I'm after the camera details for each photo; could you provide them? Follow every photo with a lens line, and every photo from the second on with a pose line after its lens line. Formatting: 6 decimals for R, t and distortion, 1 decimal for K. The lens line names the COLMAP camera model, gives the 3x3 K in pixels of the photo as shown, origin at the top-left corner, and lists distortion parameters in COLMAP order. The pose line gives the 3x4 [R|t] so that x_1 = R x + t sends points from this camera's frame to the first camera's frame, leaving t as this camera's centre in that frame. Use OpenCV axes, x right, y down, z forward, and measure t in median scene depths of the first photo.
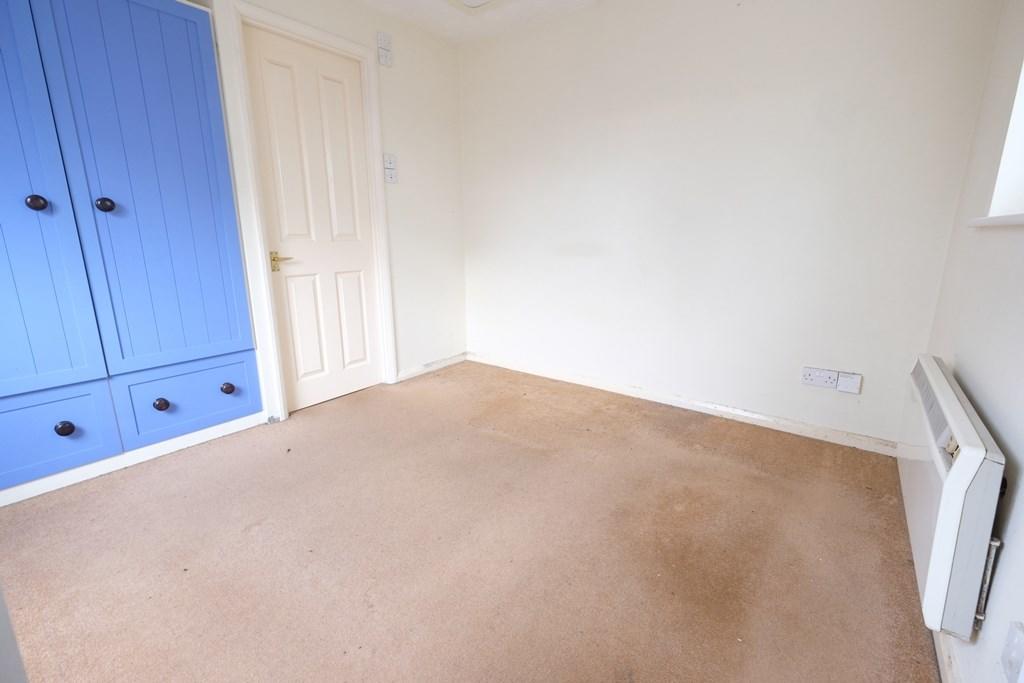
lens RADIAL K [[447.2, 0, 511.0], [0, 447.2, 334.1], [0, 0, 1]] dist [-0.000371, 0.000614]
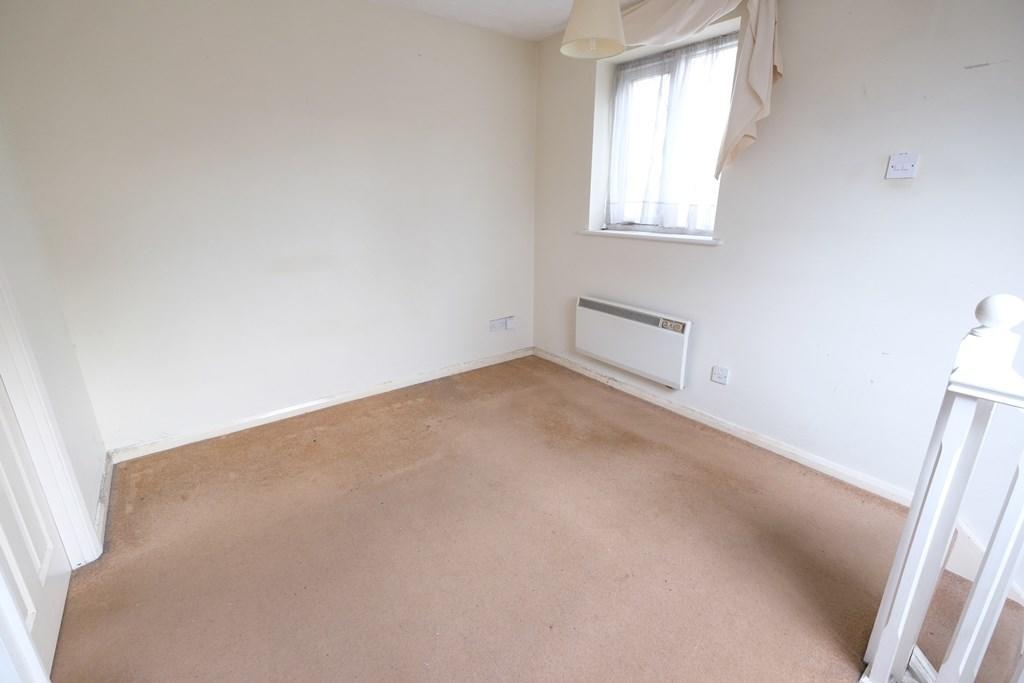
lens RADIAL K [[447.2, 0, 511.0], [0, 447.2, 334.1], [0, 0, 1]] dist [-0.000371, 0.000614]
pose [[0.267126, -0.281633, 0.921589, -0.694534], [0.211761, 0.950120, 0.228973, -0.202926], [-0.940107, 0.133992, 0.313441, 0.409430]]
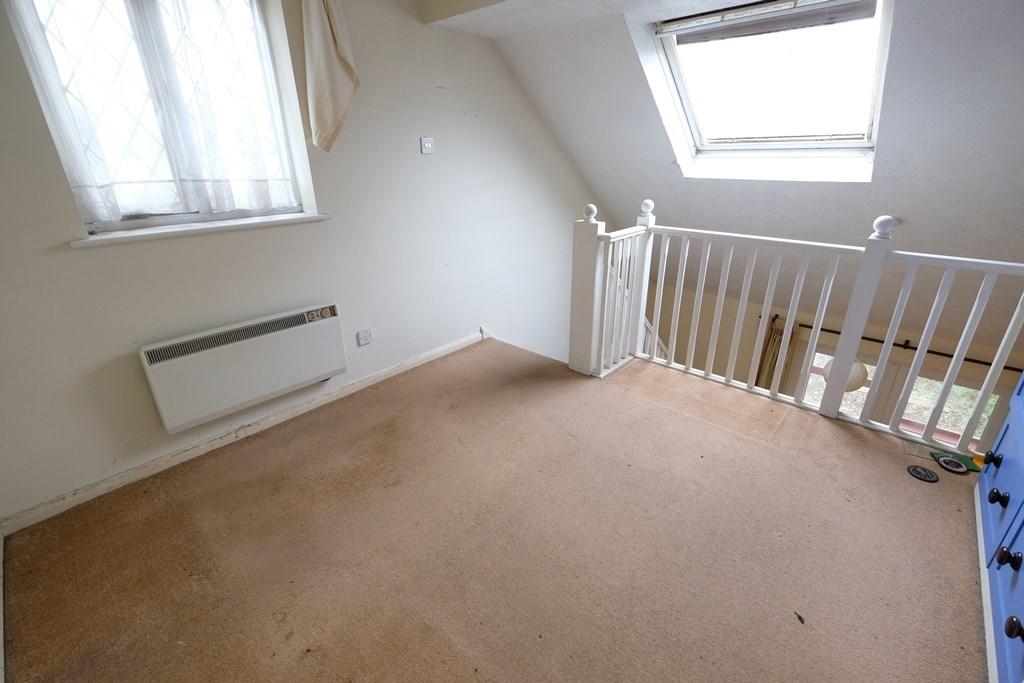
lens RADIAL K [[447.2, 0, 511.0], [0, 447.2, 334.1], [0, 0, 1]] dist [-0.000371, 0.000614]
pose [[-0.995759, -0.023405, 0.088971, -0.113435], [0.031466, 0.822123, 0.568439, -0.399385], [-0.086449, 0.568828, -0.817900, 1.155139]]
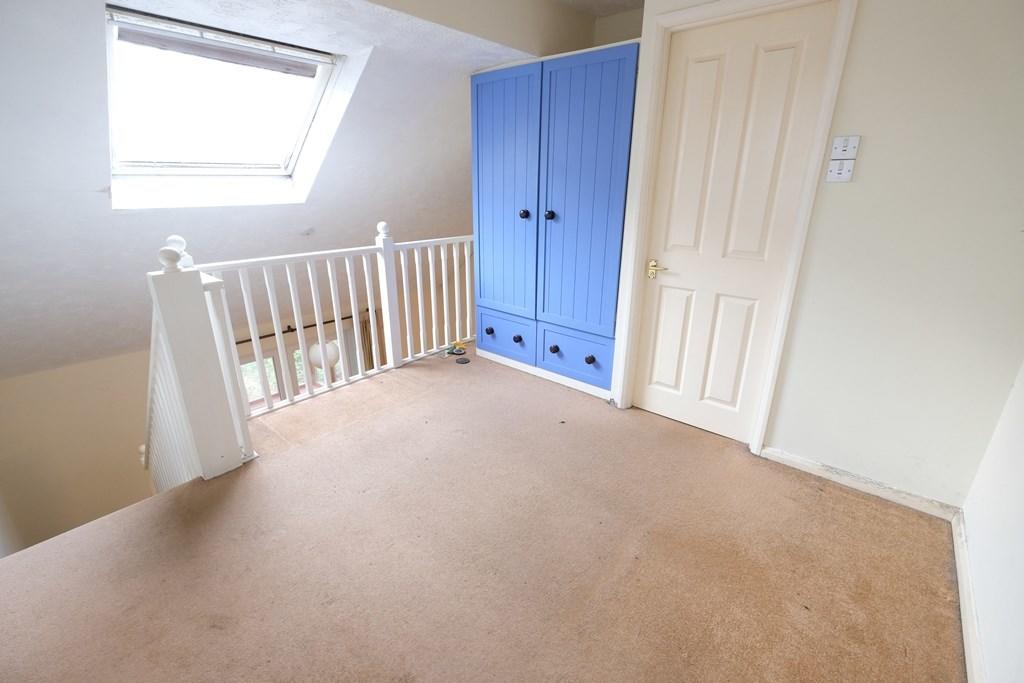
lens RADIAL K [[447.2, 0, 511.0], [0, 447.2, 334.1], [0, 0, 1]] dist [-0.000371, 0.000614]
pose [[-0.066953, 0.325503, -0.943167, 0.502151], [-0.222379, 0.916643, 0.332135, -0.286724], [0.972659, 0.231978, 0.011013, 0.685064]]
